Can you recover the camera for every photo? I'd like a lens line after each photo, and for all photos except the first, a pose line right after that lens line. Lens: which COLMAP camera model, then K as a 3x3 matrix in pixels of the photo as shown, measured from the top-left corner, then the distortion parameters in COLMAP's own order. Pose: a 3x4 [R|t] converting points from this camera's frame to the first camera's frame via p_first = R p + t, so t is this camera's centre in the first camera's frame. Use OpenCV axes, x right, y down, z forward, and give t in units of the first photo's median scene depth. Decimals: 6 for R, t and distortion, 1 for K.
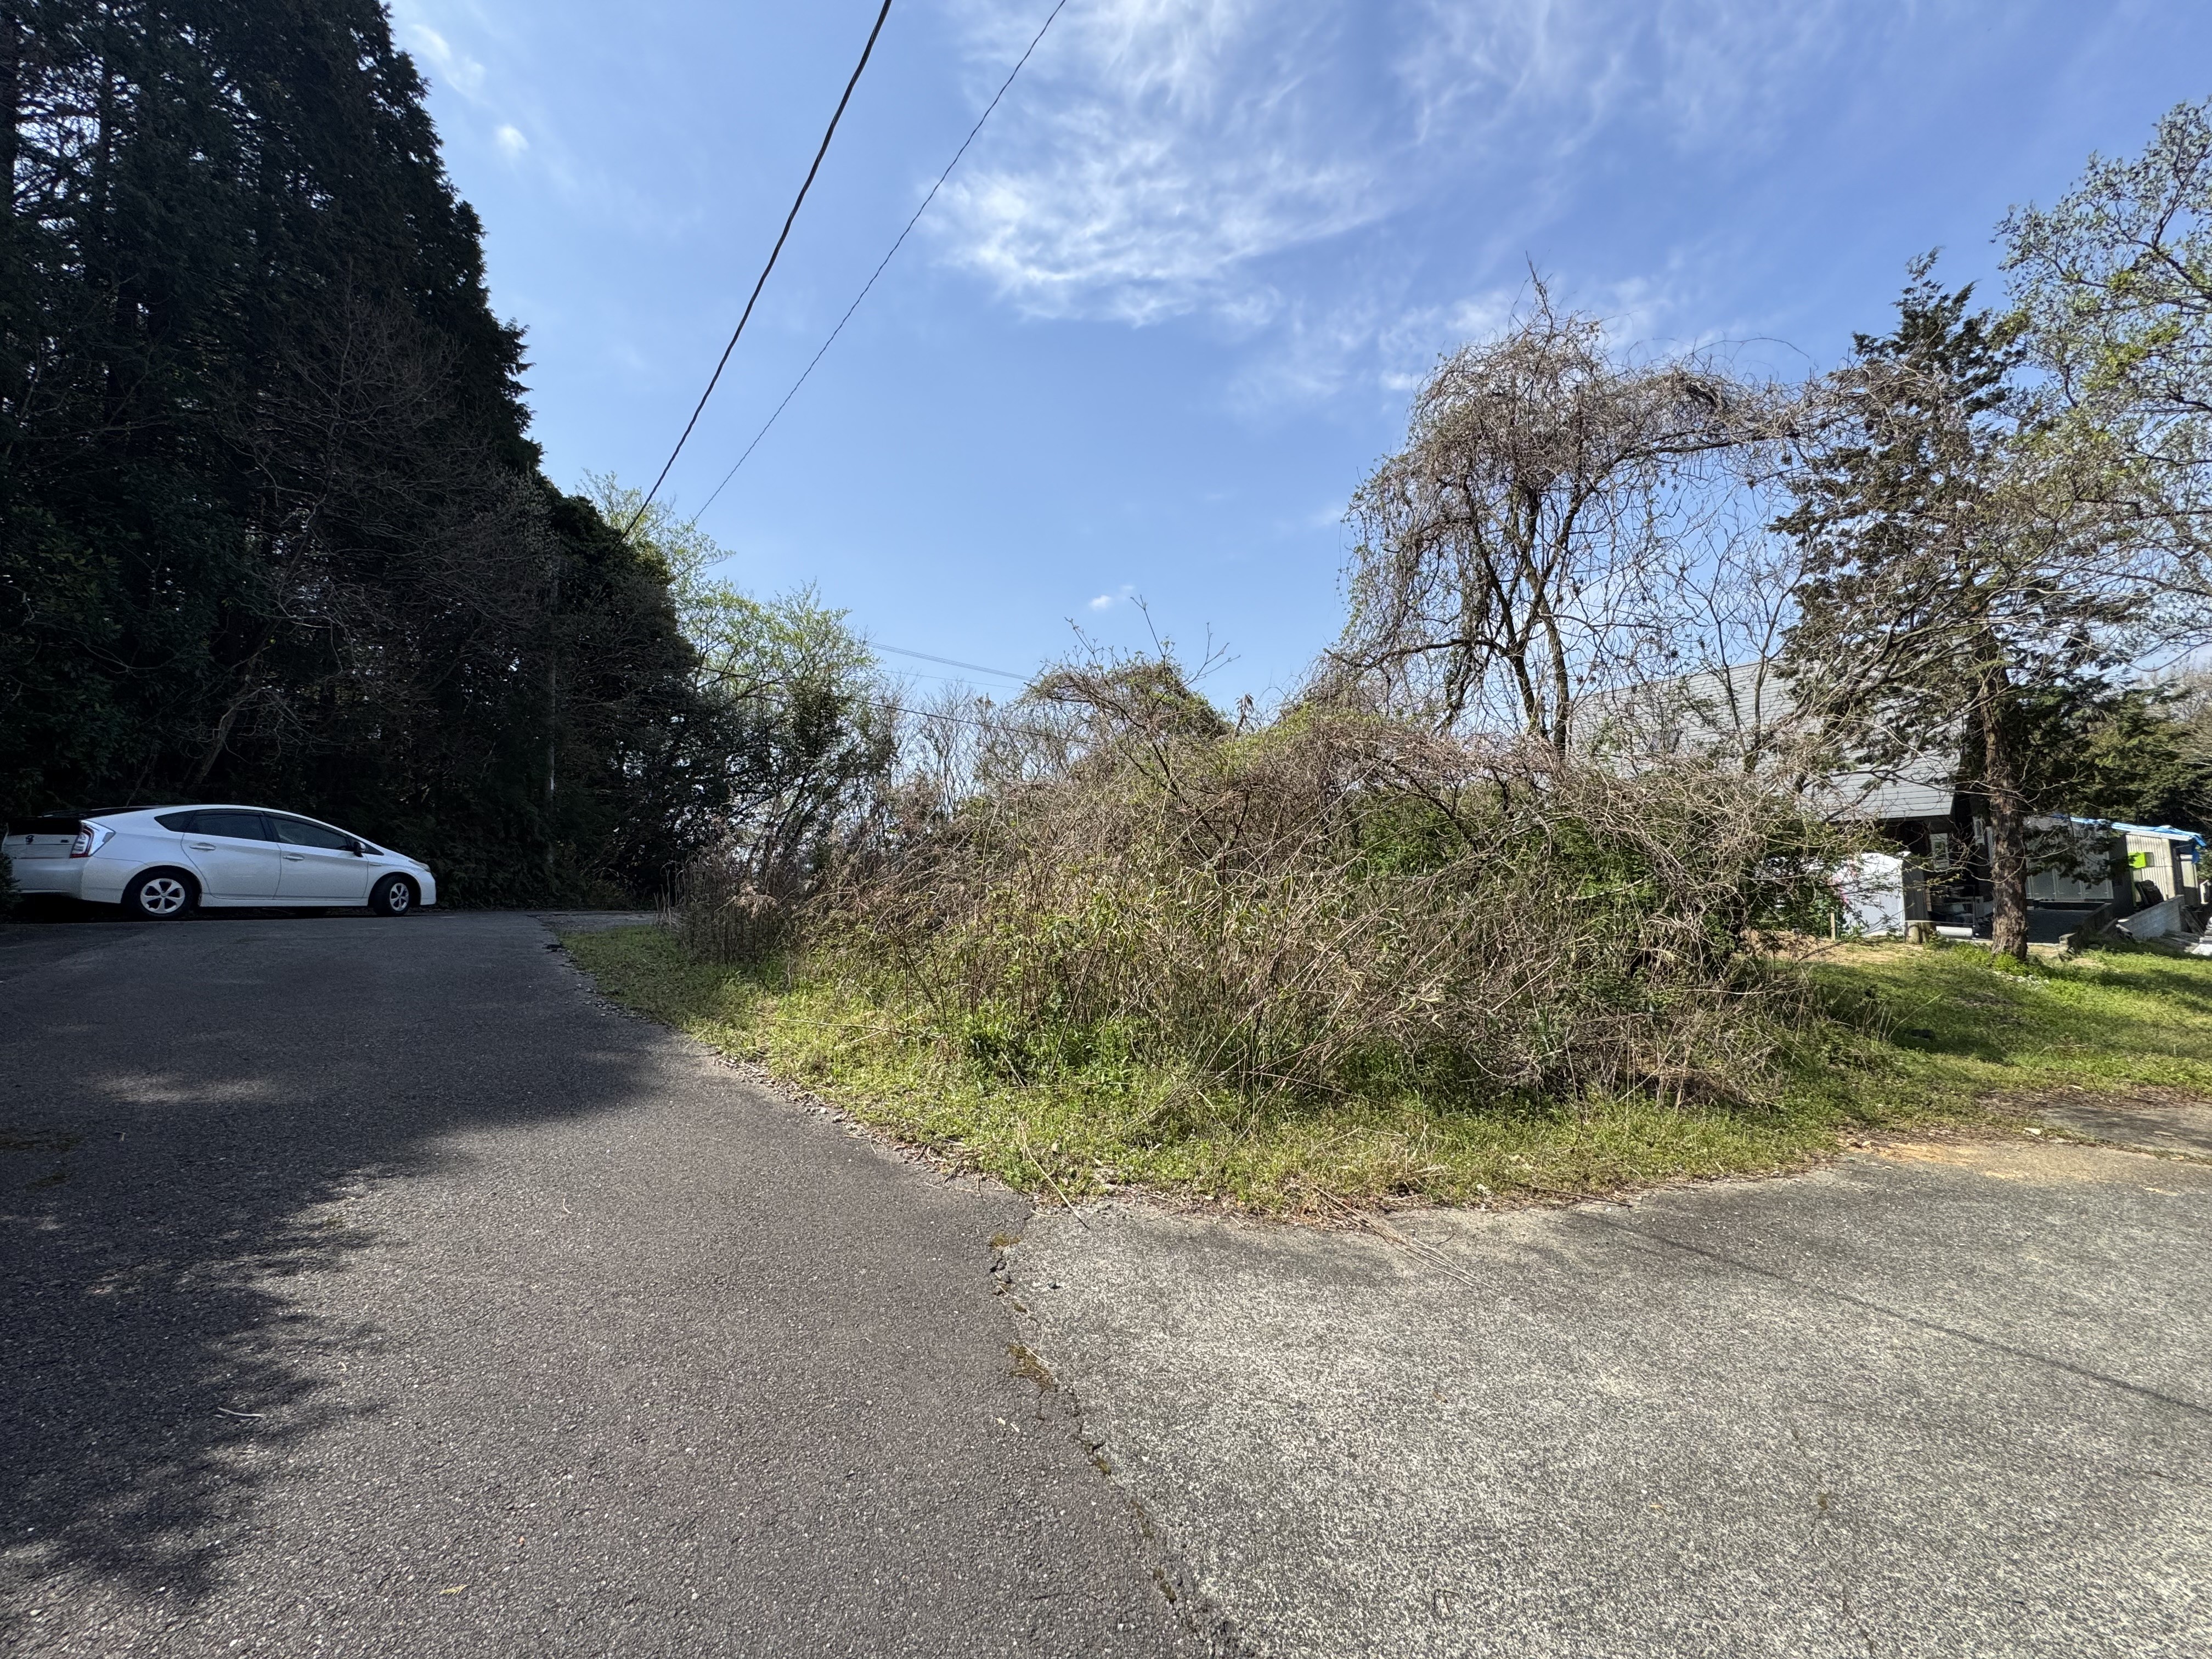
lens RADIAL K [[882.2, 0, 1105.5], [0, 882.2, 830.2], [0, 0, 1]] dist [-0.001926, 0.000568]
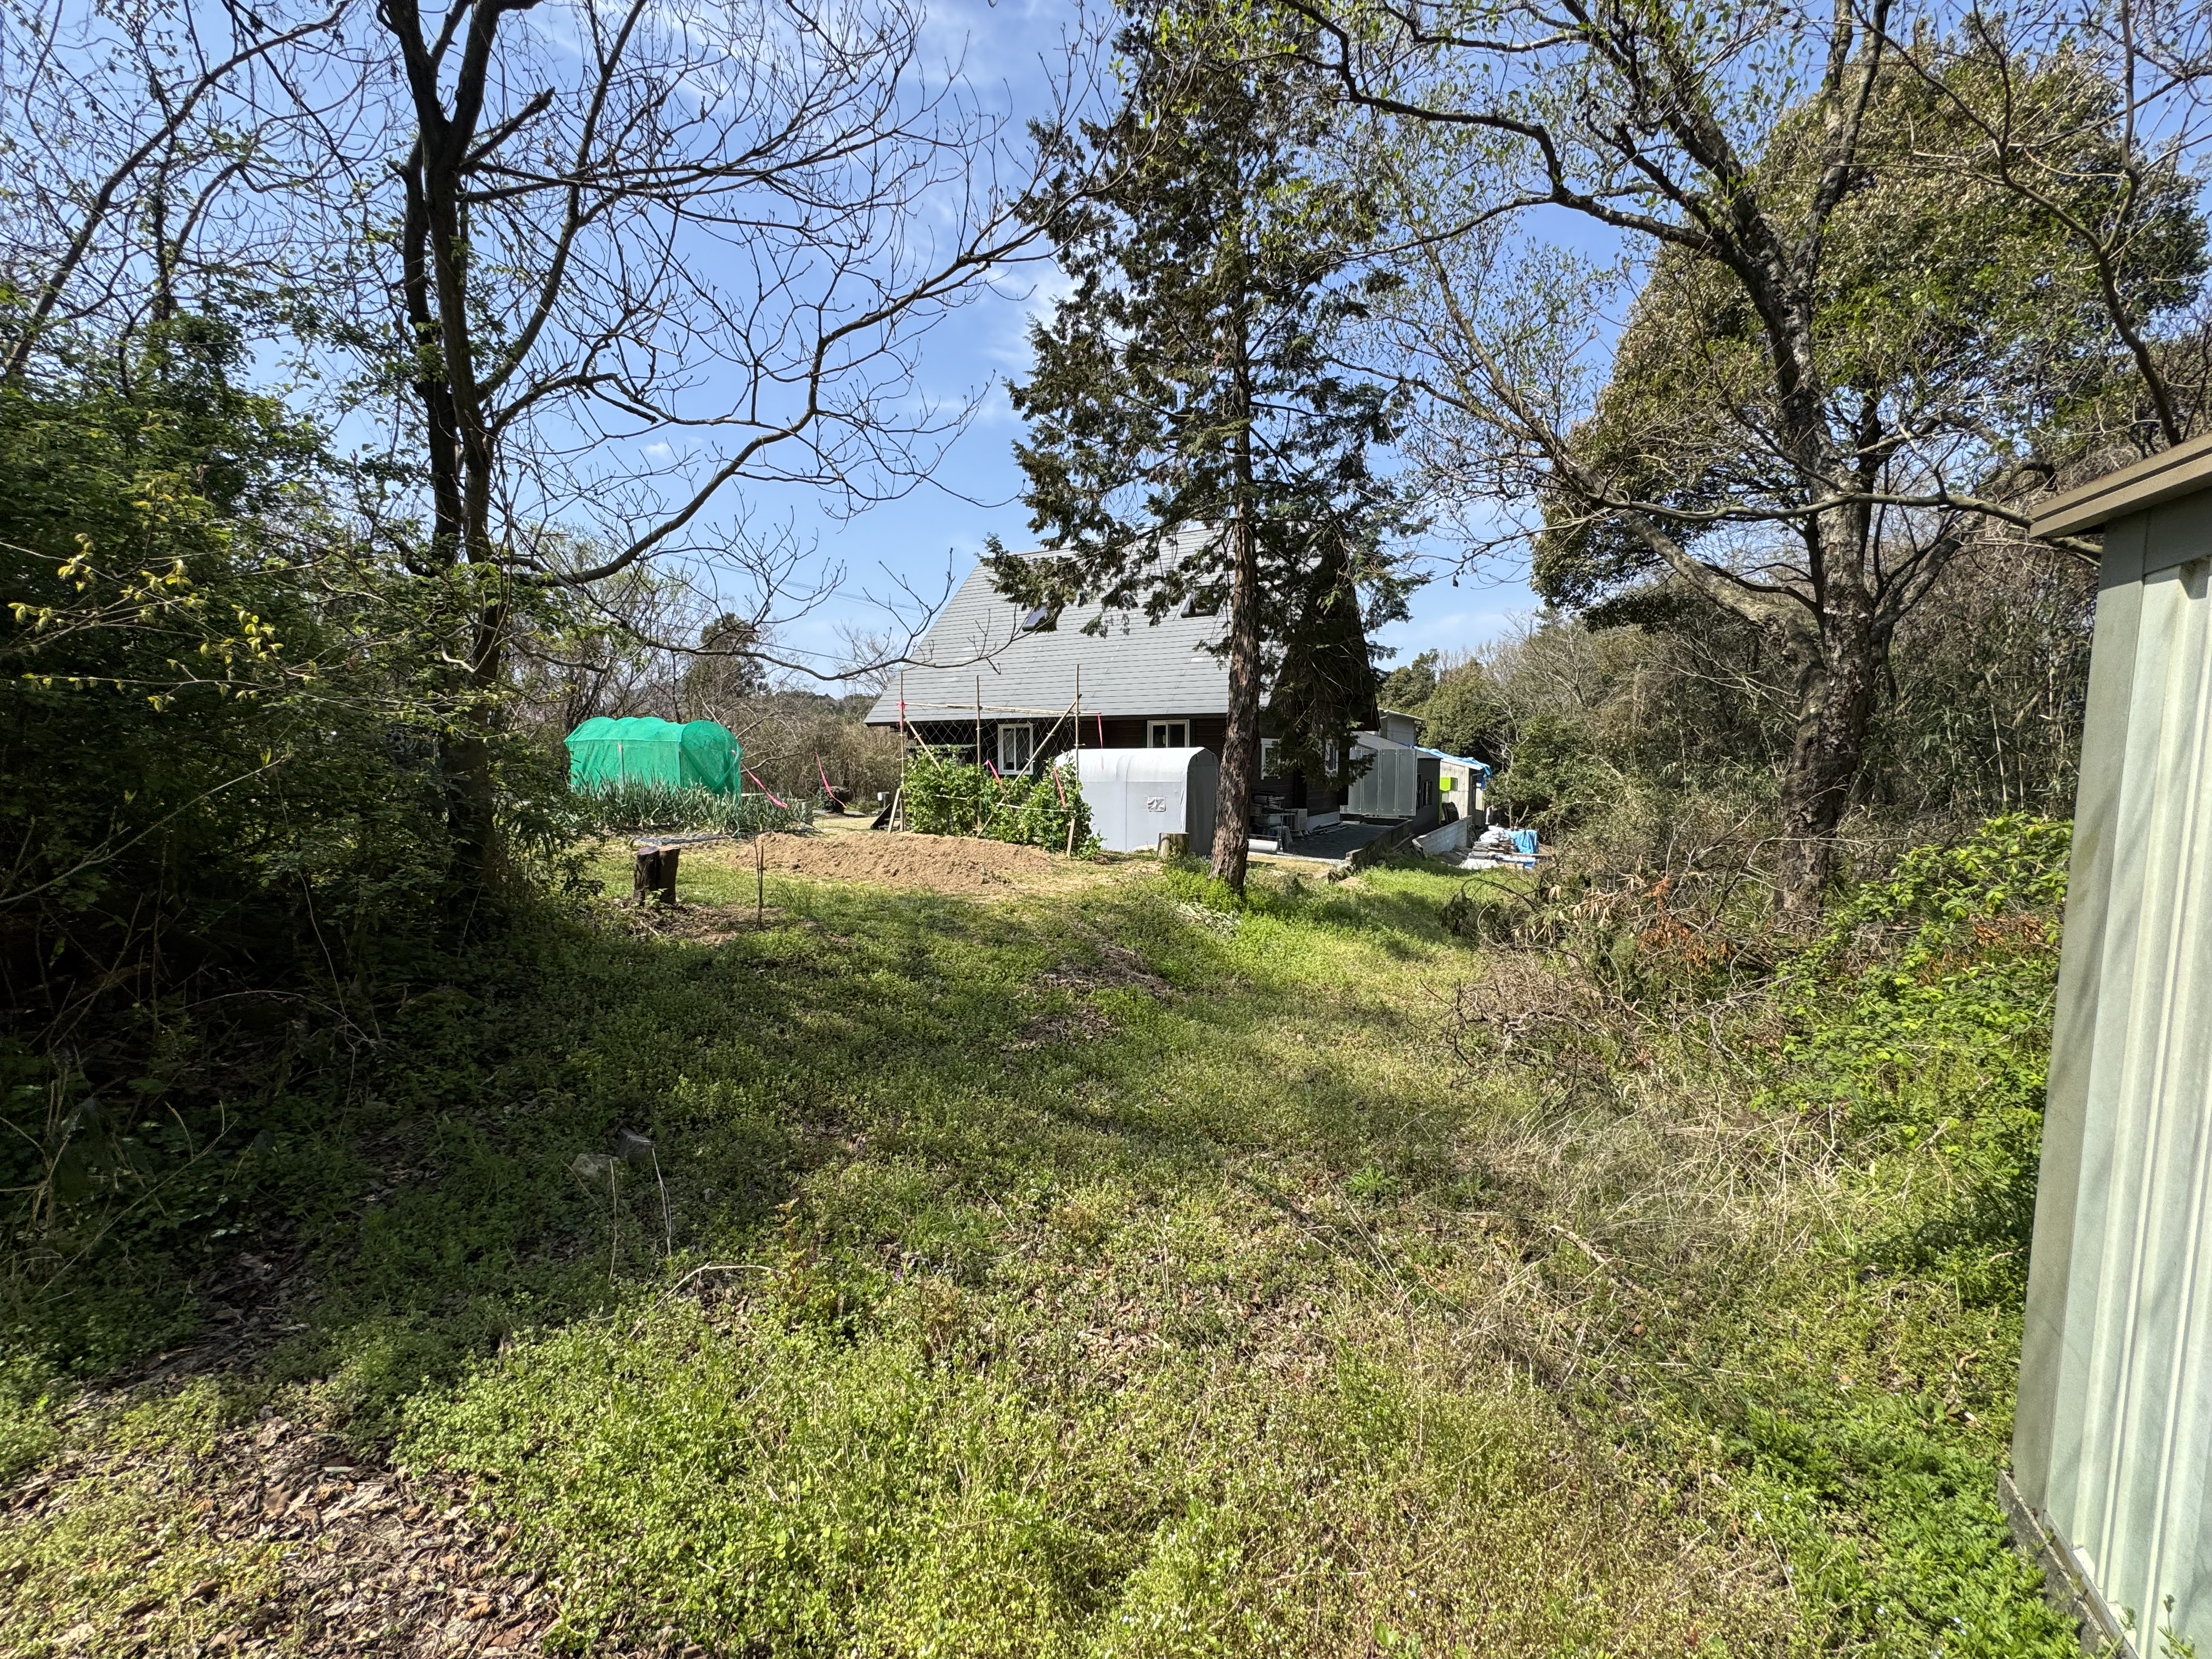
lens RADIAL K [[882.2, 0, 1088.8], [0, 882.2, 813.1], [0, 0, 1]] dist [-0.001926, 0.000568]
pose [[0.899144, 0.027295, 0.436801, 1.306826], [-0.066613, 0.994960, 0.074948, 0.084329], [-0.432554, -0.096486, 0.896430, 0.866908]]
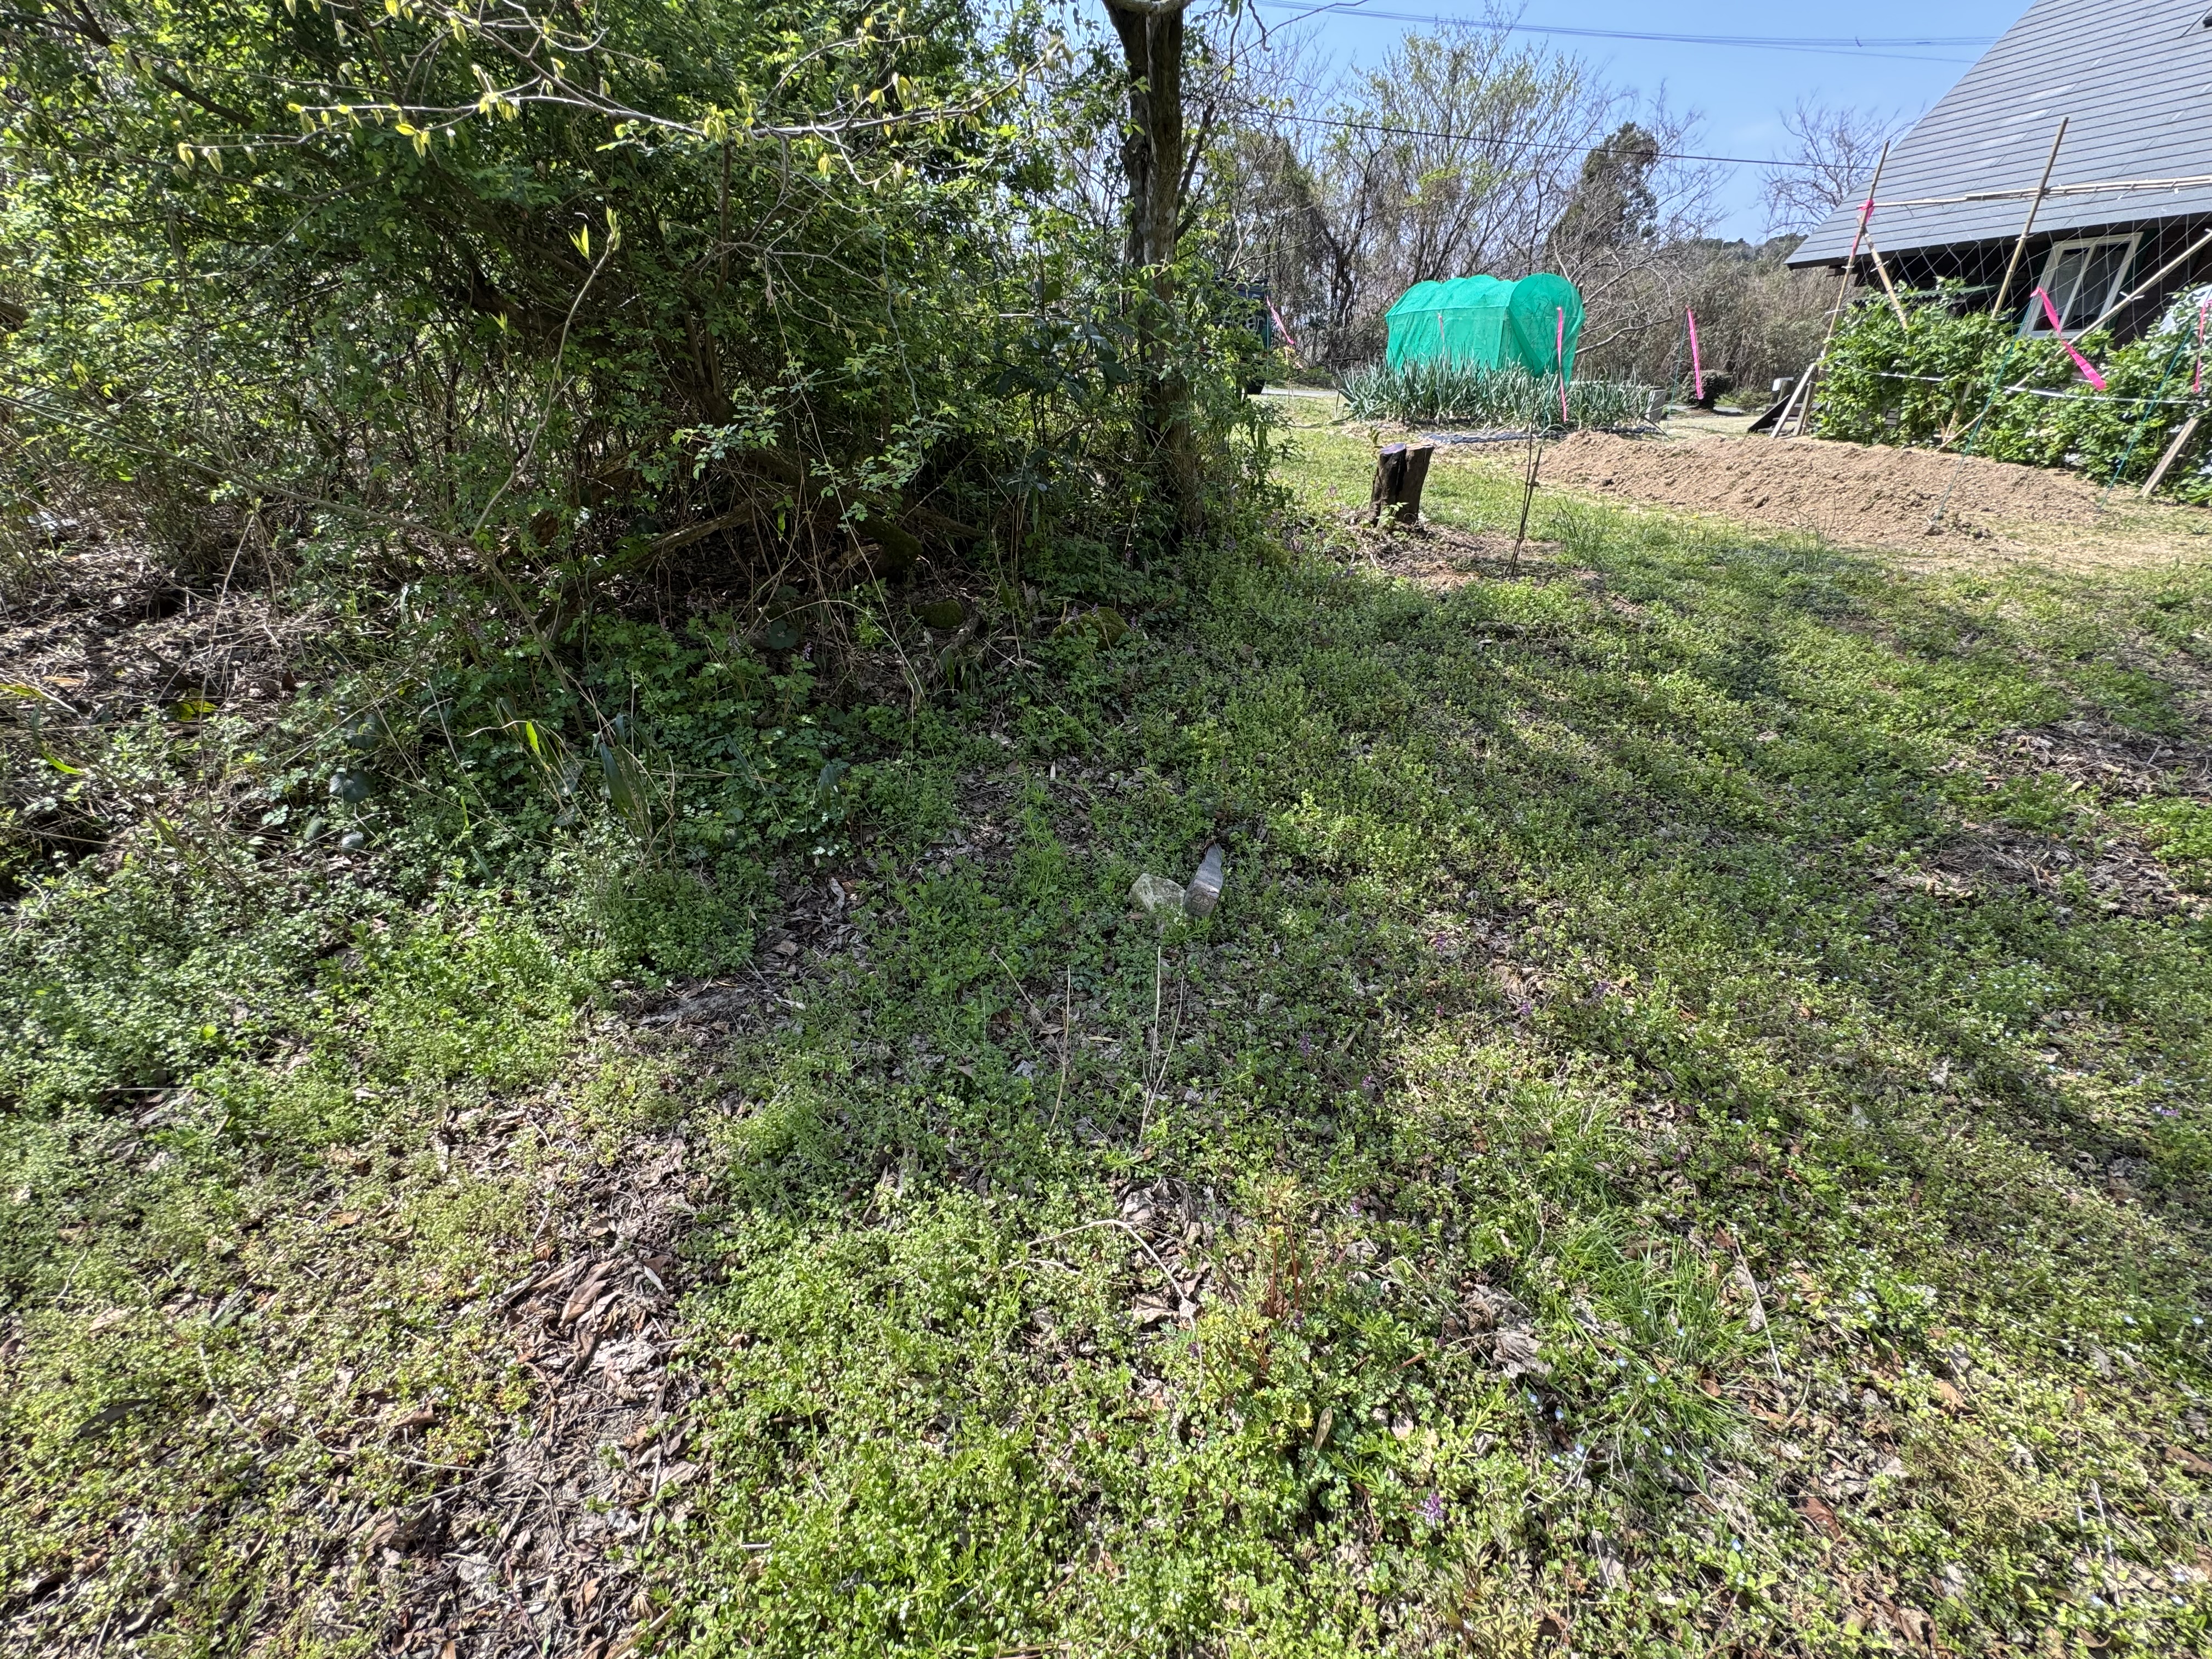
lens RADIAL K [[882.2, 0, 1111.0], [0, 882.2, 832.5], [0, 0, 1]] dist [-0.001926, 0.000568]
pose [[0.930047, 0.193163, -0.312570, 1.371438], [-0.000822, 0.851761, 0.523929, 0.118380], [0.367439, -0.487022, 0.792337, 1.117137]]
